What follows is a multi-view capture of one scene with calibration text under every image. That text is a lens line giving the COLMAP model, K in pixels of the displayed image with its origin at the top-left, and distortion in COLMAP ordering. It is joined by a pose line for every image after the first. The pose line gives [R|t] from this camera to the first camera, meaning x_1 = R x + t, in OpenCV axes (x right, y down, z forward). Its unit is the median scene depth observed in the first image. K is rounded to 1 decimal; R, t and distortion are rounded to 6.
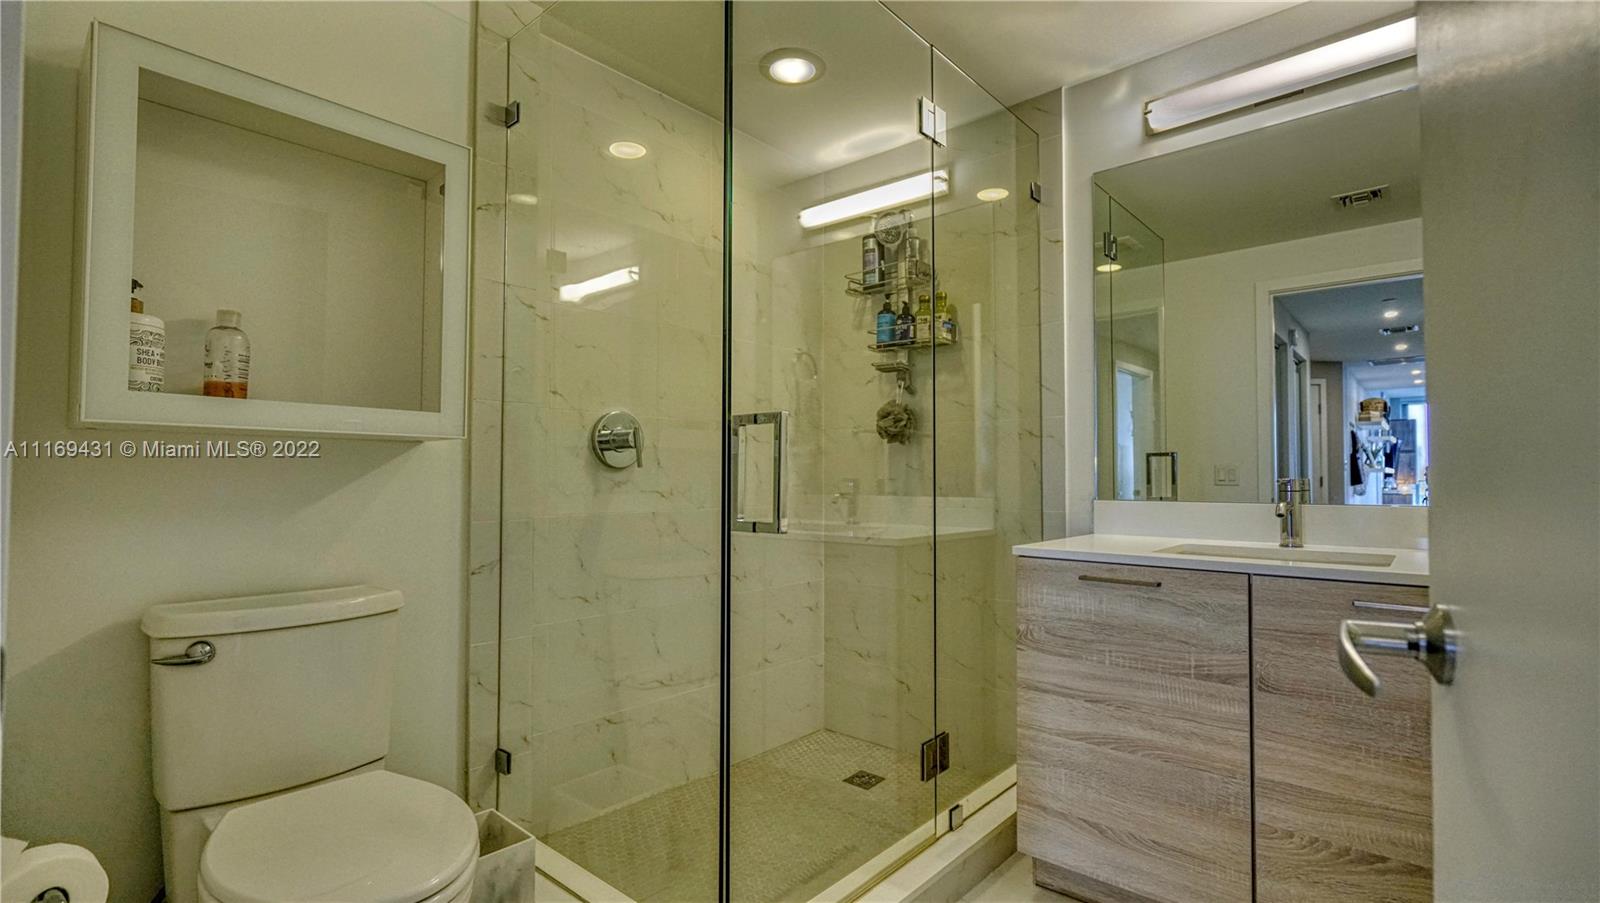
lens RADIAL K [[724.5, 0, 796.8], [0, 724.5, 453.4], [0, 0, 1]] dist [-0.002067, 0.000083]
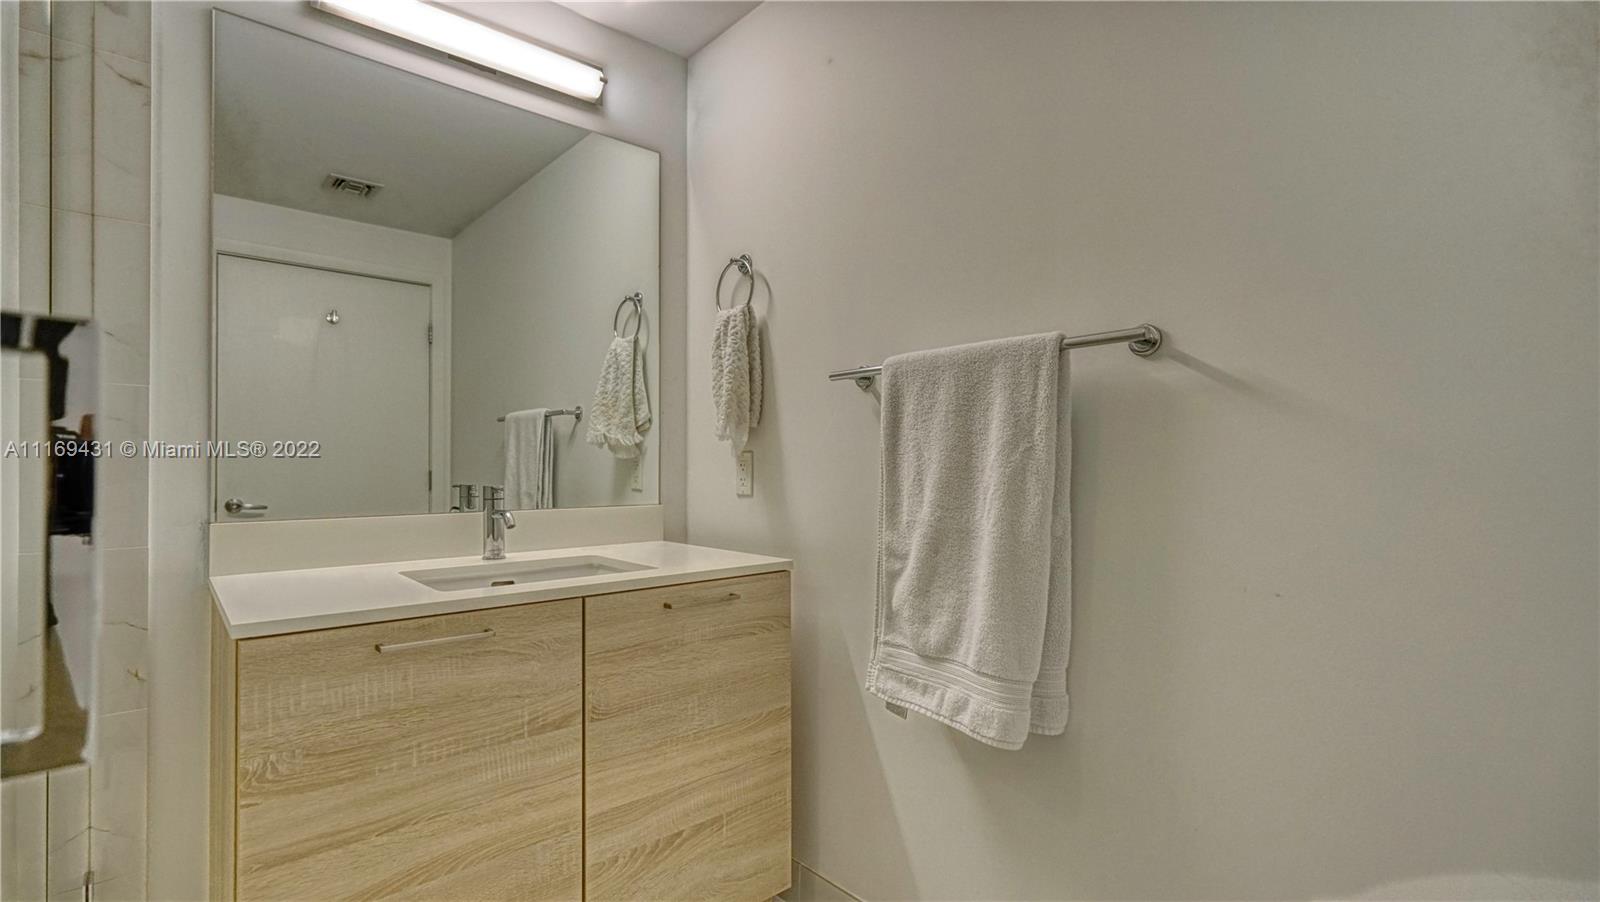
lens RADIAL K [[724.5, 0, 795.5], [0, 724.5, 457.5], [0, 0, 1]] dist [-0.002067, 0.000083]
pose [[0.124317, 0.007557, 0.992214, -0.229597], [-0.031127, 0.999509, -0.003713, -0.011692], [-0.991754, -0.030423, 0.124491, 0.606045]]
